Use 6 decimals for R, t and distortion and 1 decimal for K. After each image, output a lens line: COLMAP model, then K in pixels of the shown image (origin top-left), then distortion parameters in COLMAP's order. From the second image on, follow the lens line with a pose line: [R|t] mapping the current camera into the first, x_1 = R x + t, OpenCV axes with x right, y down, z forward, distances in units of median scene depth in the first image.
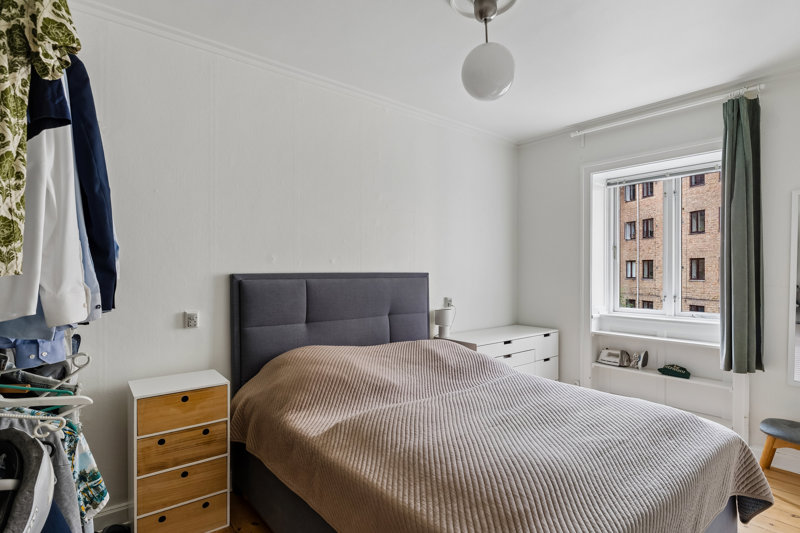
lens RADIAL K [[419.0, 0, 405.1], [0, 419.0, 269.4], [0, 0, 1]] dist [-0.002461, -0.000635]
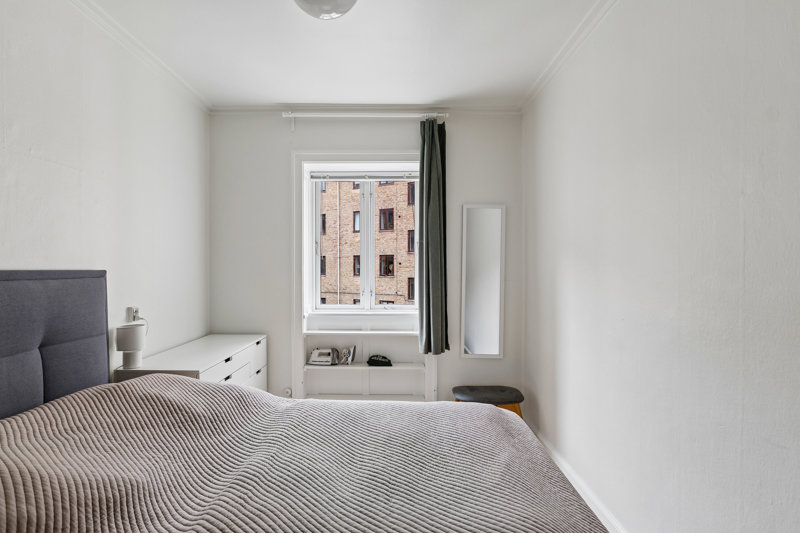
lens RADIAL K [[419.0, 0, 399.2], [0, 419.0, 269.6], [0, 0, 1]] dist [-0.002461, -0.000635]
pose [[0.652485, -0.003504, 0.757793, -0.129334], [-0.003881, 0.999961, 0.007965, 0.000447], [-0.757791, -0.008138, 0.652446, 0.253451]]
